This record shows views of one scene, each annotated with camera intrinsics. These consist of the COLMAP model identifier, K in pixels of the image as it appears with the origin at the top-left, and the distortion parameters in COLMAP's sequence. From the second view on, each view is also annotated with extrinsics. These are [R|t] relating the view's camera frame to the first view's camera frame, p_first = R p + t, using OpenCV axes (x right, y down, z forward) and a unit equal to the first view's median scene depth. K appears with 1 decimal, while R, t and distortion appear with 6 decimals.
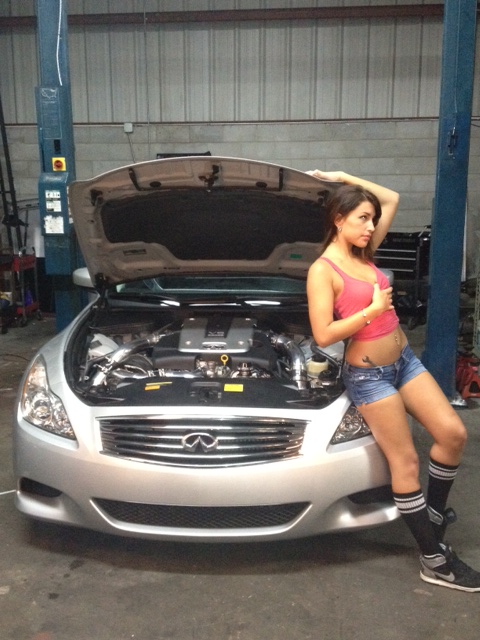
lens RADIAL K [[585.8, 0, 240.0], [0, 585.8, 320.0], [0, 0, 1]] dist [0.098639, -0.187177]
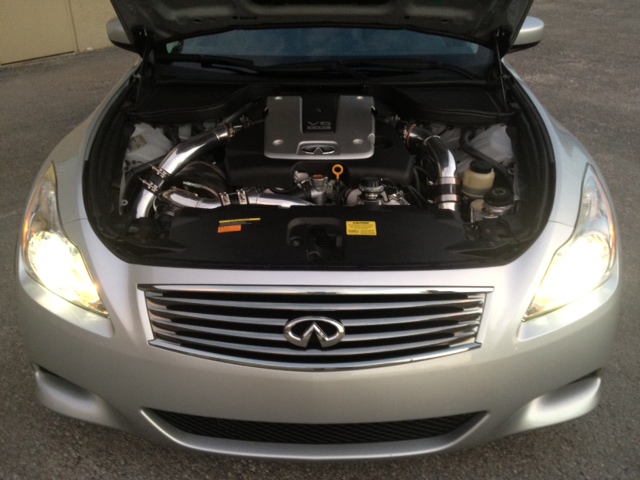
lens RADIAL K [[585.8, 0, 320.0], [0, 585.8, 240.0], [0, 0, 1]] dist [0.098639, -0.187177]
pose [[0.999807, -0.010041, 0.016870, -0.058488], [0.005023, 0.961538, 0.274627, -0.038119], [-0.018979, -0.274489, 0.961403, 0.365237]]
